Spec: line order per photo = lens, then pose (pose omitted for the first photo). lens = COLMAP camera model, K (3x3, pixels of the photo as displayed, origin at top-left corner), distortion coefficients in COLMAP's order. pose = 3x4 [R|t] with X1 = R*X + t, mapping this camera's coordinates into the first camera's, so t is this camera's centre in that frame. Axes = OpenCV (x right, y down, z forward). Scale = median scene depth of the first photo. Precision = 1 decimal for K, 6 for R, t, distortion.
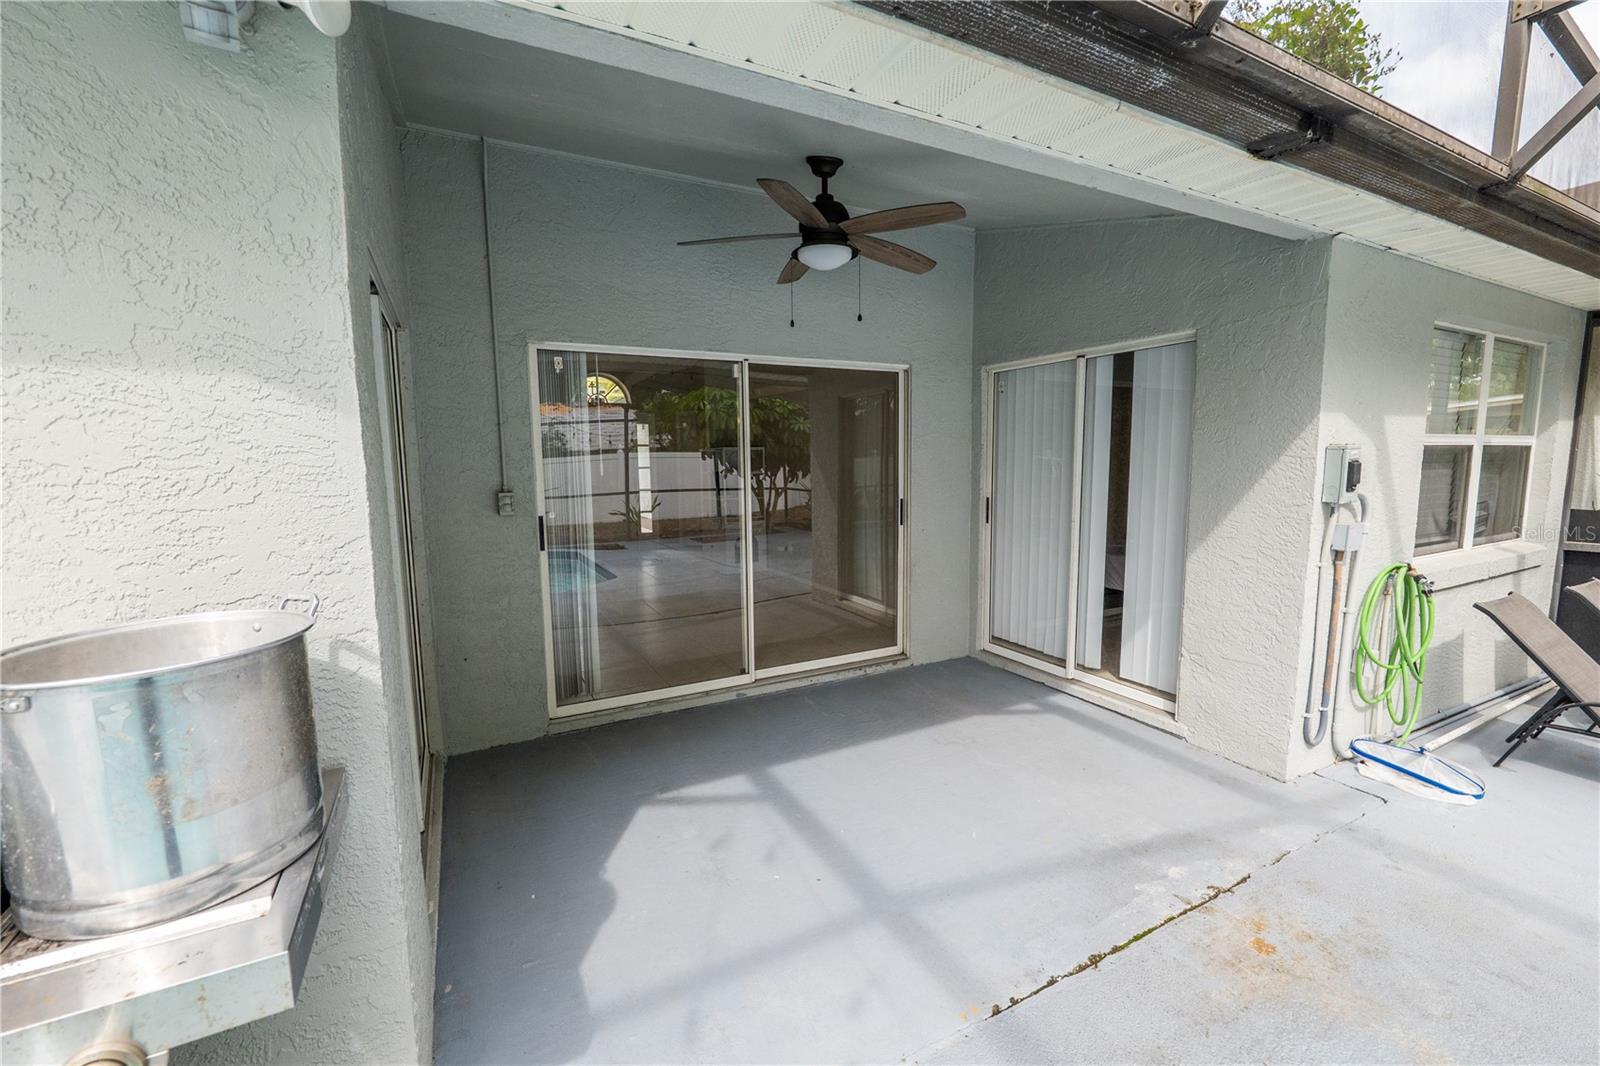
lens RADIAL K [[656.6, 0, 798.2], [0, 656.6, 530.9], [0, 0, 1]] dist [-0.012537, 0.000028]
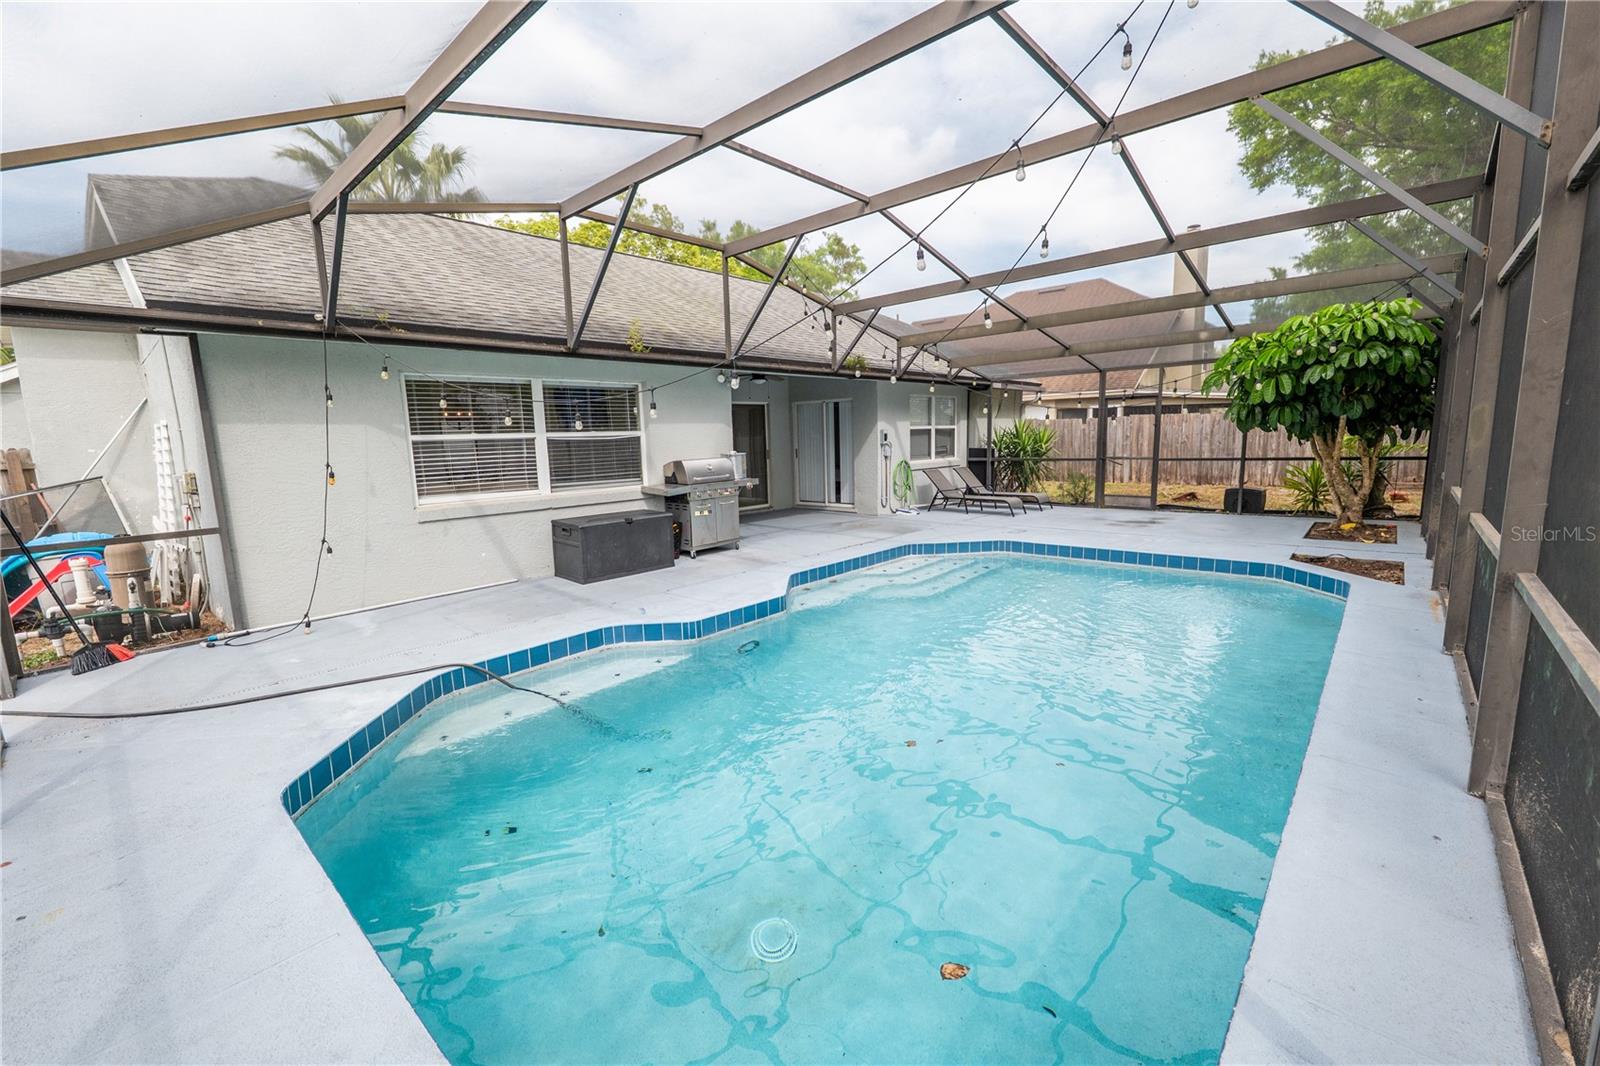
lens RADIAL K [[656.6, 0, 803.0], [0, 656.6, 530.9], [0, 0, 1]] dist [-0.012537, 0.000028]
pose [[0.940881, -0.065788, 0.332288, -0.777077], [0.057207, 0.997729, 0.035552, 0.241937], [-0.333873, -0.014441, 0.942508, -2.017039]]
